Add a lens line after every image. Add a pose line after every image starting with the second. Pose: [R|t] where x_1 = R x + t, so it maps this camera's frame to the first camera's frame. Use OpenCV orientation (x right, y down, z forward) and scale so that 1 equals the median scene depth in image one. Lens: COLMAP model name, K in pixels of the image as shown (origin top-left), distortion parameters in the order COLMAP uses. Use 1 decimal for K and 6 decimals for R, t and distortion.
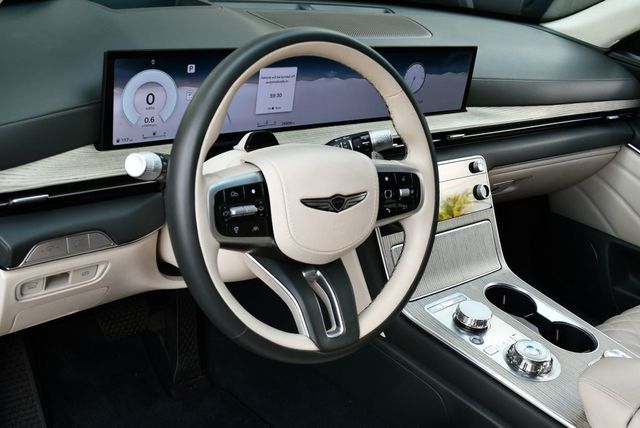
lens RADIAL K [[667.5, 0, 322.9], [0, 667.5, 204.2], [0, 0, 1]] dist [-0.083624, 0.000000]
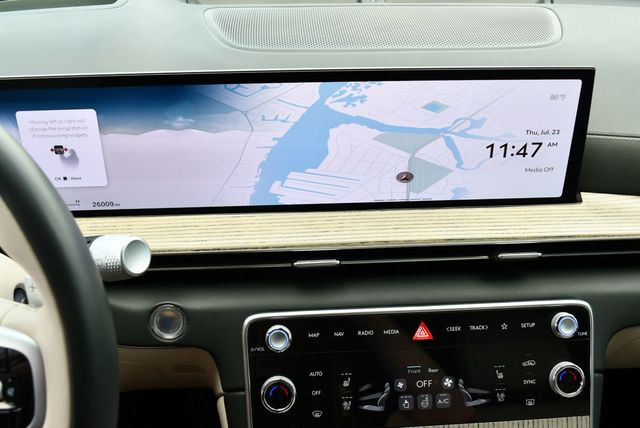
lens RADIAL K [[644.6, 0, 321.6], [0, 644.6, 211.3], [0, 0, 1]] dist [-0.086483, 0.000000]
pose [[0.804826, 0.137244, -0.577425, 0.455340], [-0.130087, 0.990031, 0.053996, -0.182981], [0.579079, 0.031658, 0.814656, 0.704302]]
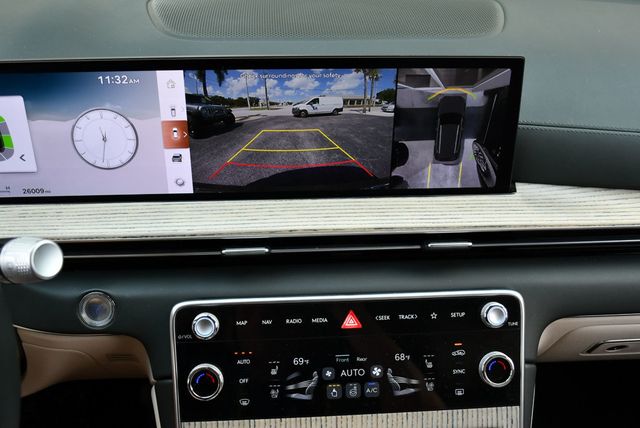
lens RADIAL K [[644.6, 0, 320.5], [0, 644.6, 212.6], [0, 0, 1]] dist [-0.086483, 0.000000]
pose [[0.813727, 0.143646, -0.563217, 0.500248], [-0.136896, 0.989086, 0.054478, -0.179824], [0.564896, 0.032772, 0.824511, 0.736176]]
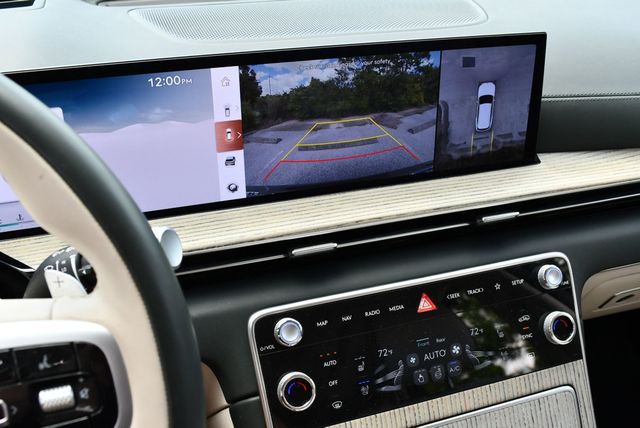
lens RADIAL K [[644.6, 0, 320.6], [0, 644.6, 216.9], [0, 0, 1]] dist [-0.086483, 0.000000]
pose [[0.927866, 0.006343, -0.372861, 0.334164], [-0.008793, 0.999949, -0.004868, -0.128904], [0.372811, 0.007795, 0.927875, 0.658207]]
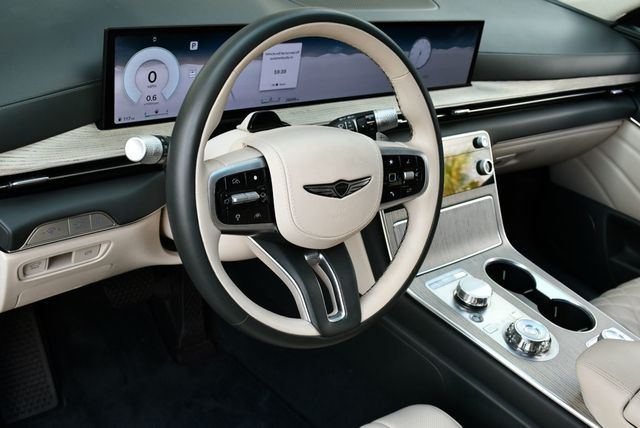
lens RADIAL K [[644.6, 0, 323.8], [0, 644.6, 206.6], [0, 0, 1]] dist [-0.086483, 0.000000]
pose [[0.999909, 0.012778, -0.004218, 0.000775], [-0.012446, 0.997390, 0.071123, -0.033578], [0.005116, -0.071064, 0.997459, 0.037835]]
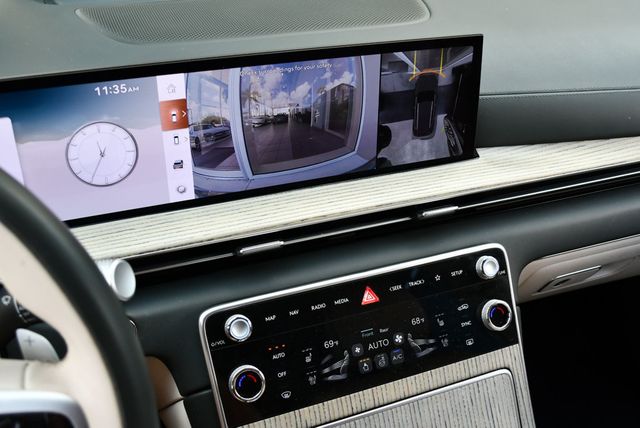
lens RADIAL K [[644.6, 0, 322.6], [0, 644.6, 215.6], [0, 0, 1]] dist [-0.086483, 0.000000]
pose [[0.949638, 0.005491, -0.313301, 0.355962], [0.005790, 0.999368, 0.035065, -0.153044], [0.313295, -0.035114, 0.949006, 0.640249]]
